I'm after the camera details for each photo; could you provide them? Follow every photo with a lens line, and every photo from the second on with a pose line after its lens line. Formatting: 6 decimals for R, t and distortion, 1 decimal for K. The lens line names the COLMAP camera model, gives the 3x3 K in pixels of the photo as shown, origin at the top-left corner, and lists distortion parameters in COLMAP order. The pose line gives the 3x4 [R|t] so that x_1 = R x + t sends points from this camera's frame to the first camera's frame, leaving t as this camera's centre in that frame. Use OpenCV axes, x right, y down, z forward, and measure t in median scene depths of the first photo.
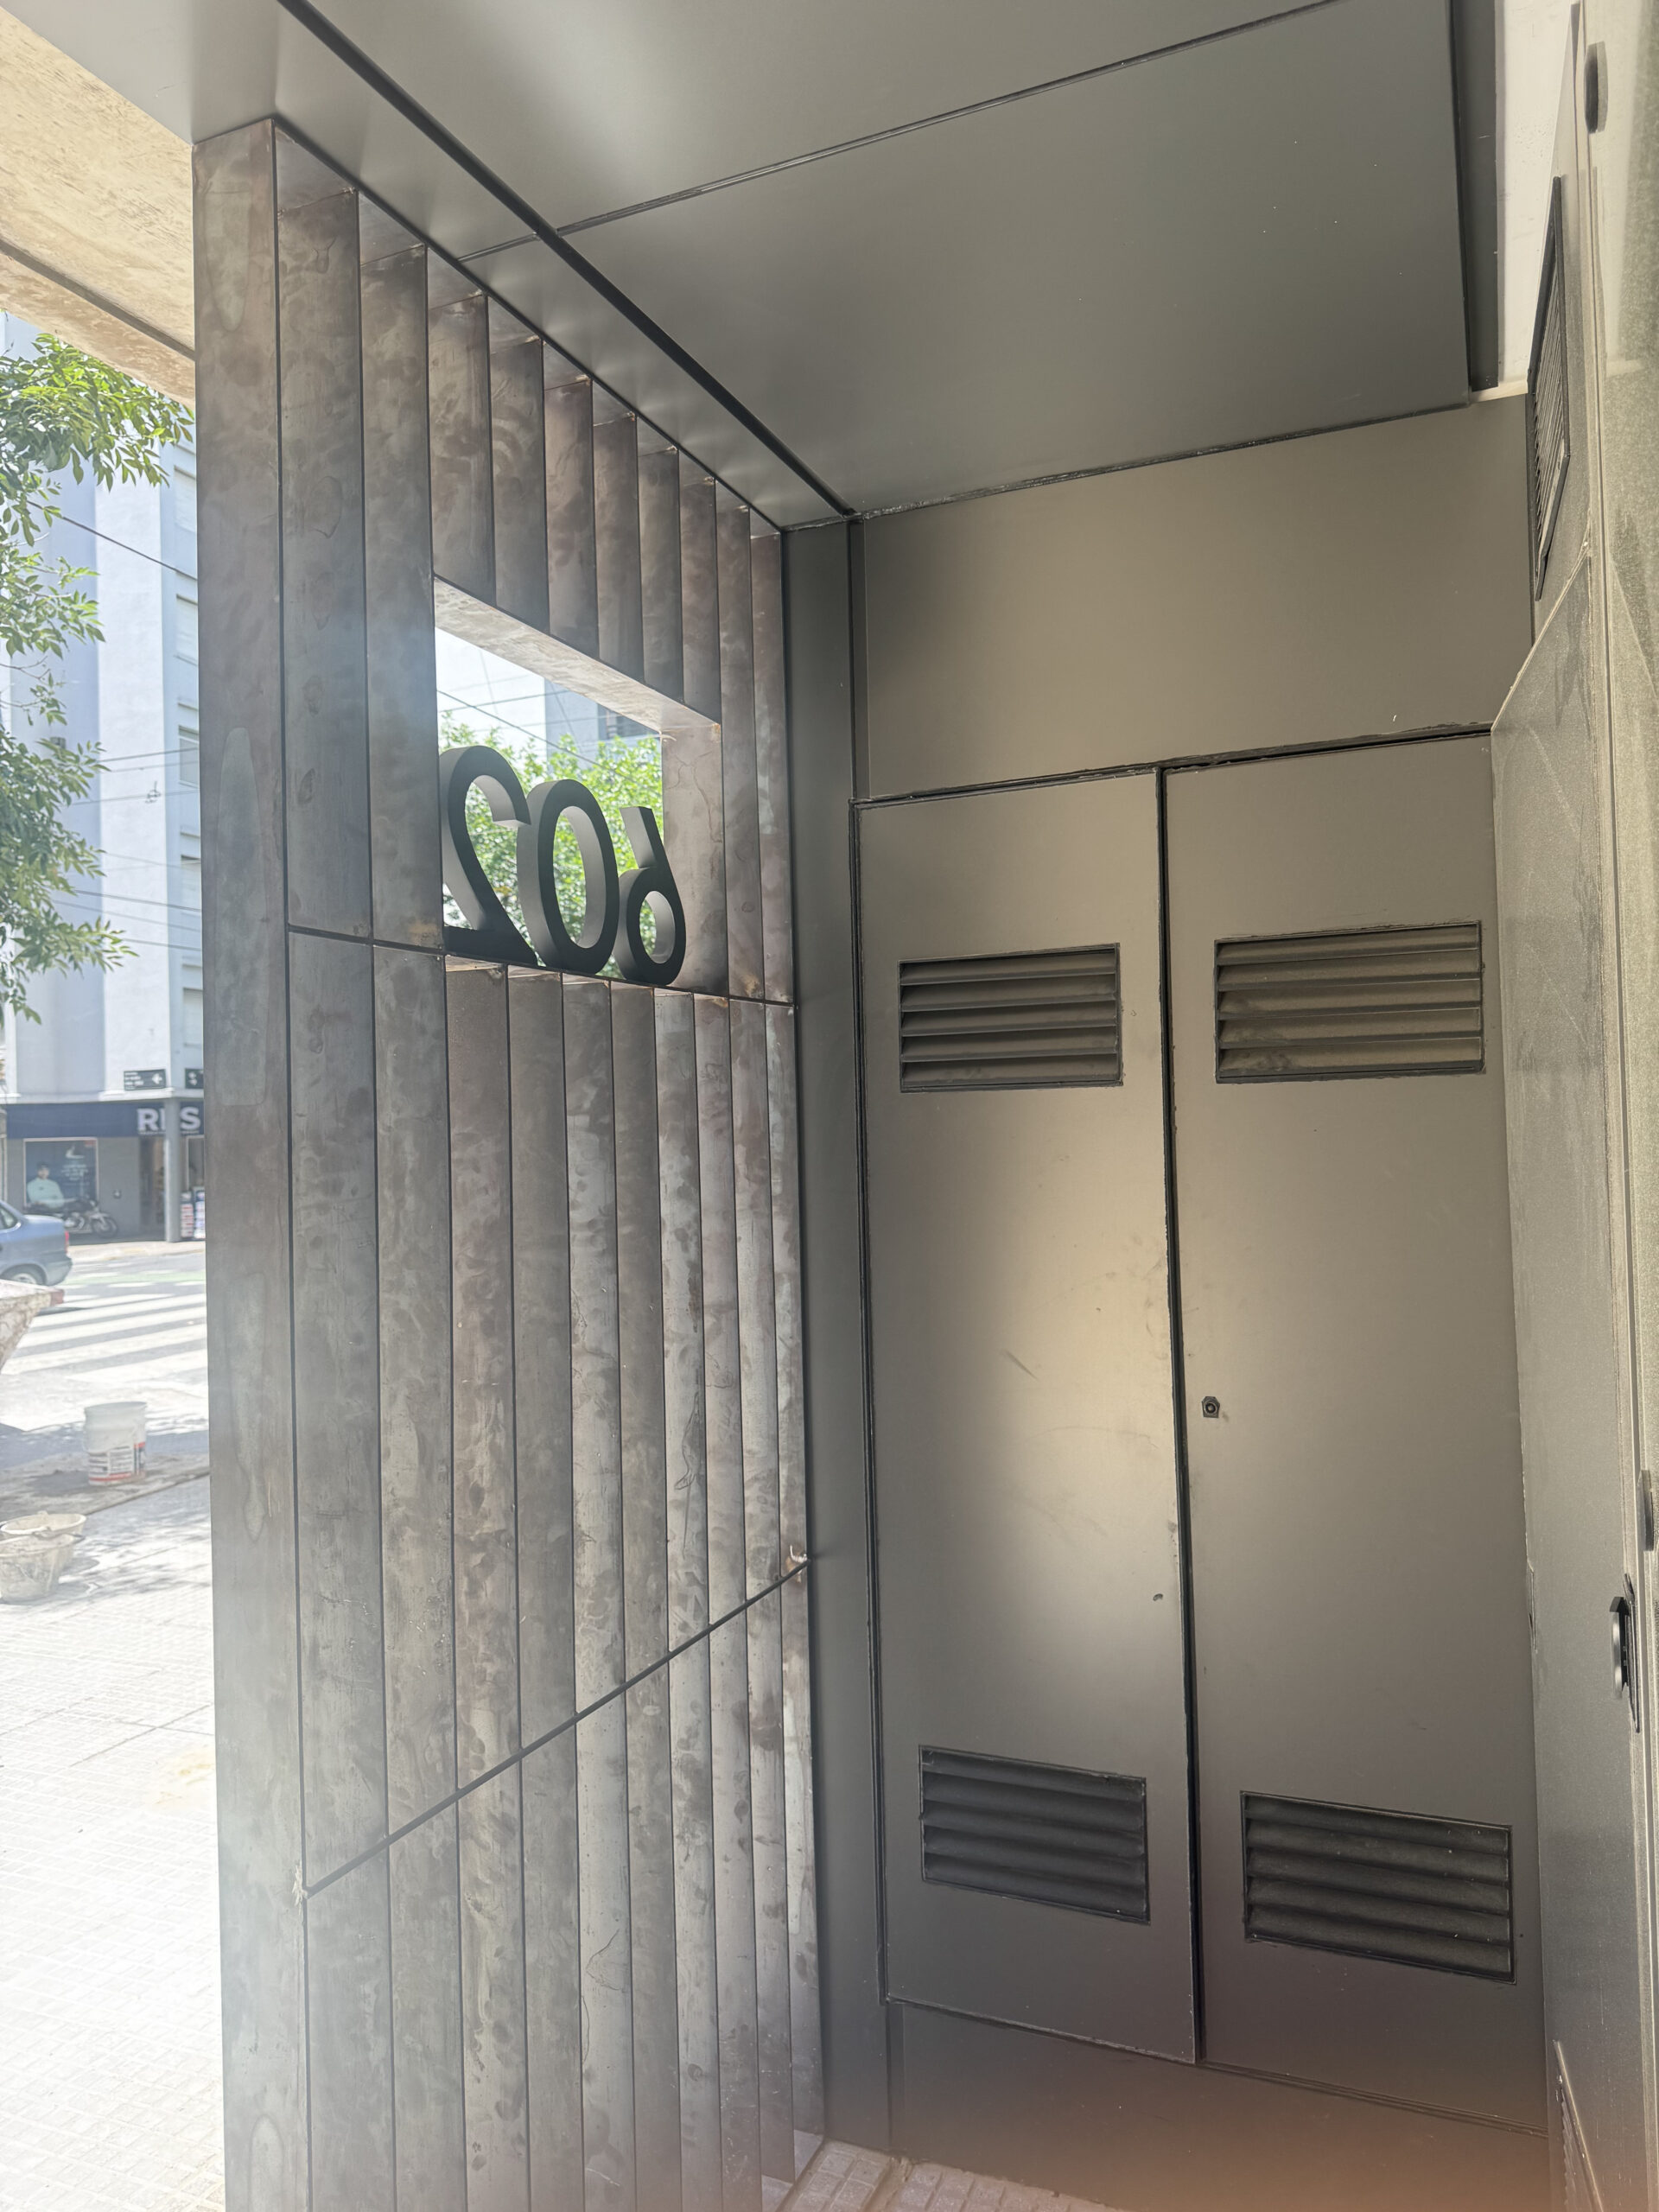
lens RADIAL K [[1572.0, 0, 828.2], [0, 1572.0, 1115.8], [0, 0, 1]] dist [0.021075, -0.021987]
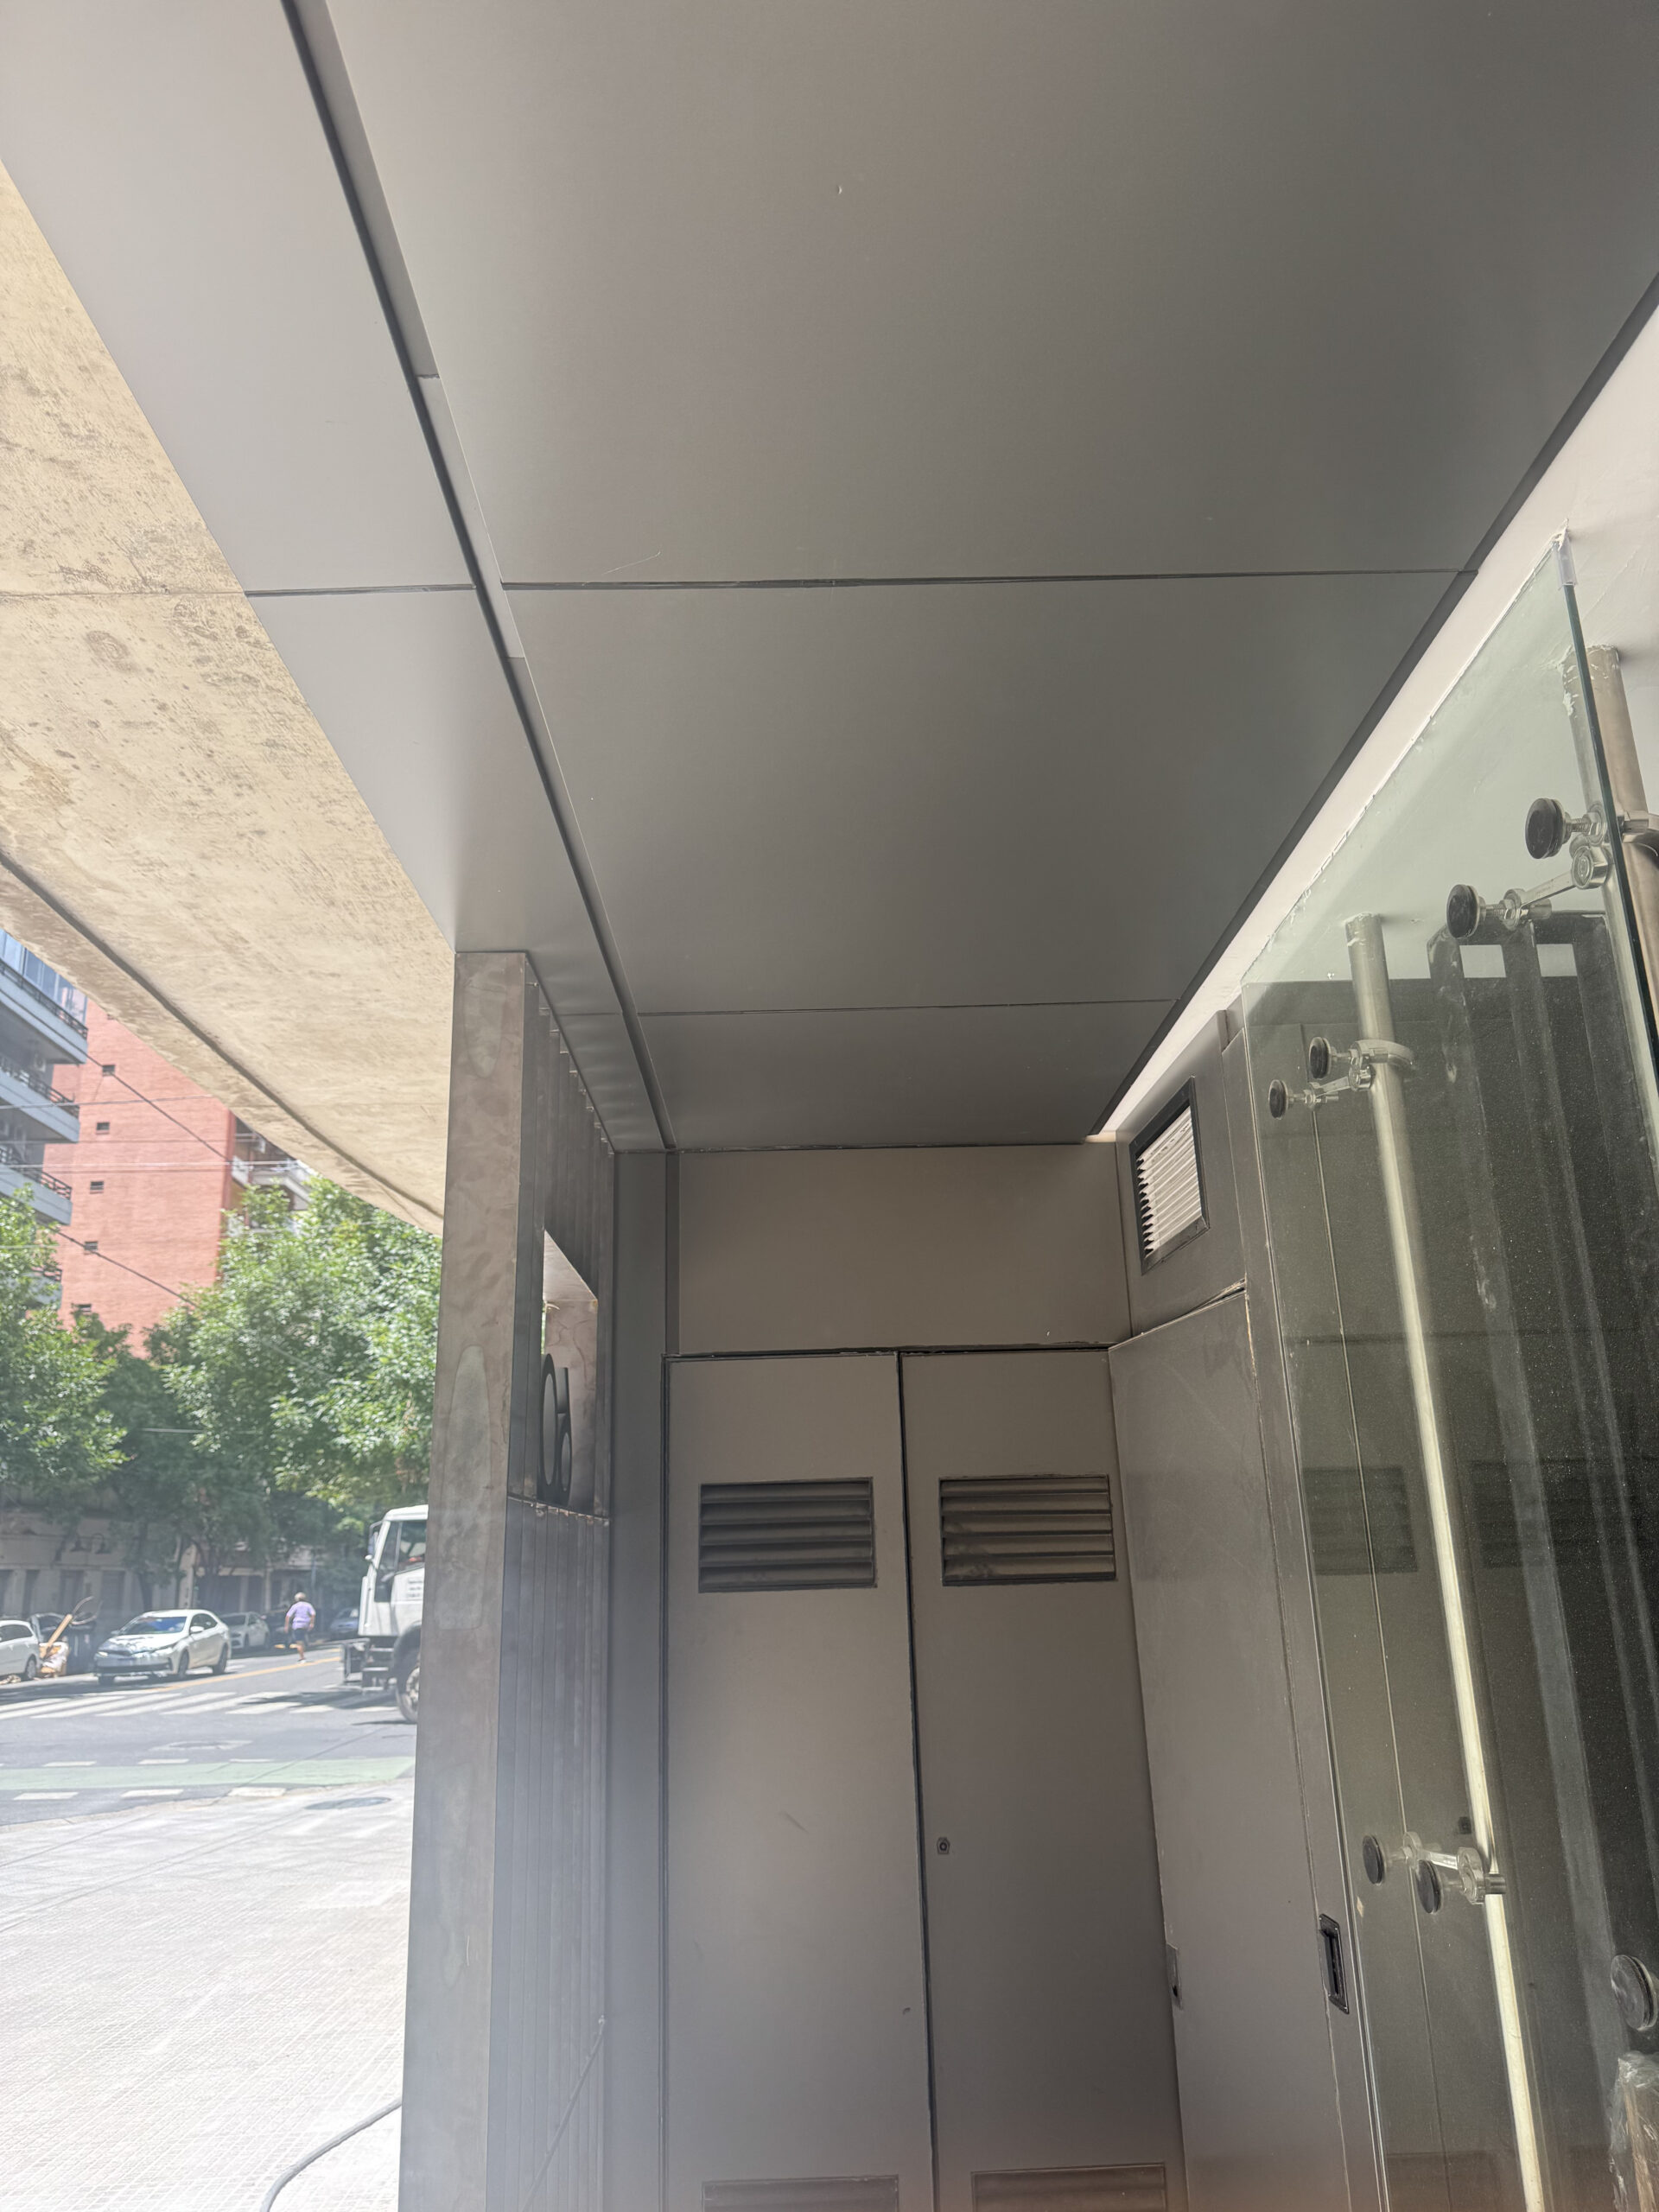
lens RADIAL K [[1546.3, 0, 809.1], [0, 1546.3, 1117.1], [0, 0, 1]] dist [0.103344, -0.163665]
pose [[0.919058, 0.108922, 0.378773, -0.432227], [-0.000319, 0.961258, -0.275652, -0.039042], [-0.394123, 0.253219, 0.883486, -0.270136]]
